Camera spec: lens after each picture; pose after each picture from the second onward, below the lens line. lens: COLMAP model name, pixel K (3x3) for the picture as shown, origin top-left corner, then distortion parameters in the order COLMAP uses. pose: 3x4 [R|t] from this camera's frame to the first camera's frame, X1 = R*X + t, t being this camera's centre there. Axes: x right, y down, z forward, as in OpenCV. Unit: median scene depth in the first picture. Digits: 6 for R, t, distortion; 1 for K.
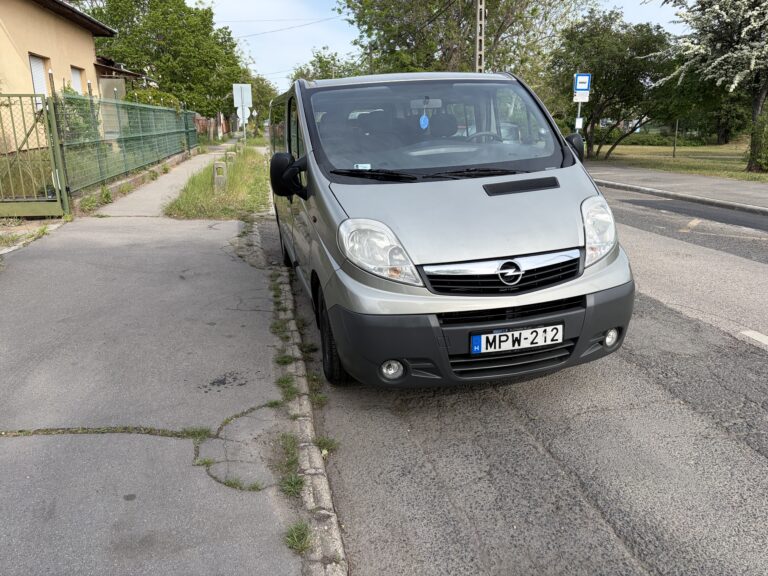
lens RADIAL K [[575.2, 0, 391.5], [0, 575.2, 289.7], [0, 0, 1]] dist [0.050156, -0.049216]
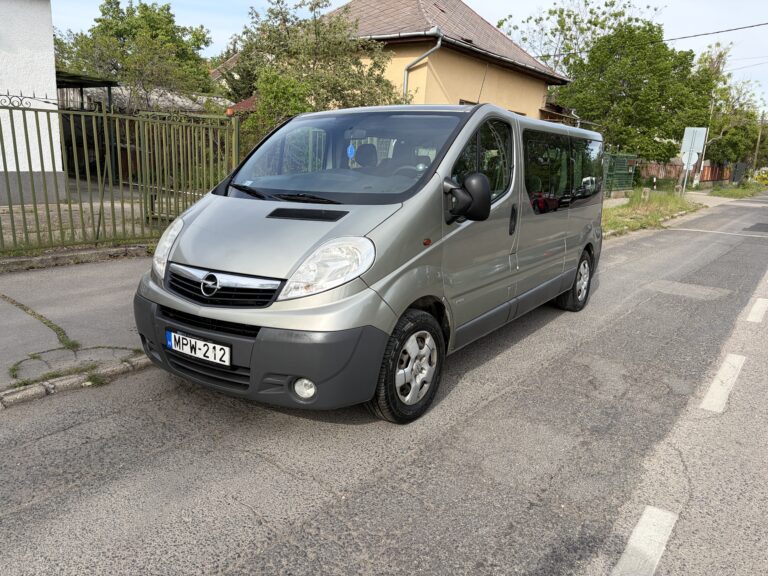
lens RADIAL K [[575.2, 0, 378.1], [0, 575.2, 285.9], [0, 0, 1]] dist [0.050156, -0.049216]
pose [[0.667084, 0.205765, -0.716002, 1.009290], [-0.260520, 0.964850, 0.034557, -0.124402], [0.697945, 0.163480, 0.697242, 0.416662]]
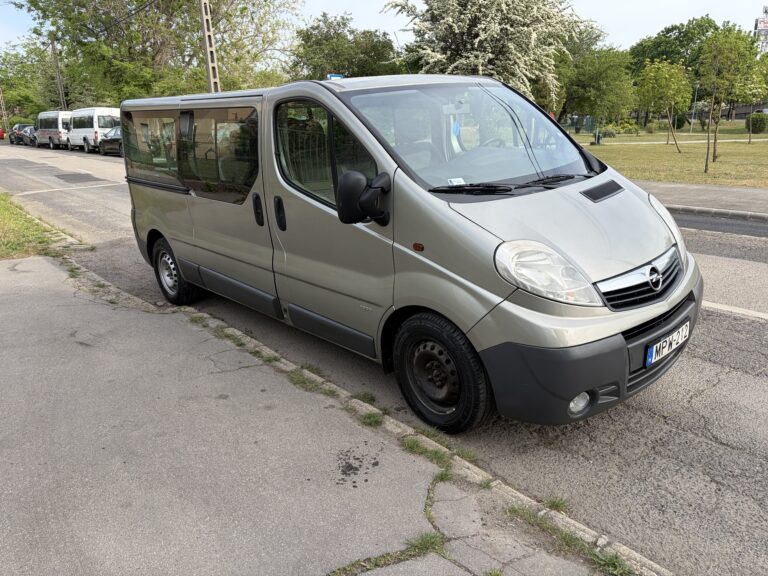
lens RADIAL K [[575.2, 0, 382.9], [0, 575.2, 282.5], [0, 0, 1]] dist [0.050156, -0.049216]
pose [[0.880506, -0.143365, 0.451836, -0.572893], [0.147414, 0.988721, 0.026444, -0.101978], [-0.450531, 0.043323, 0.891709, 0.275904]]
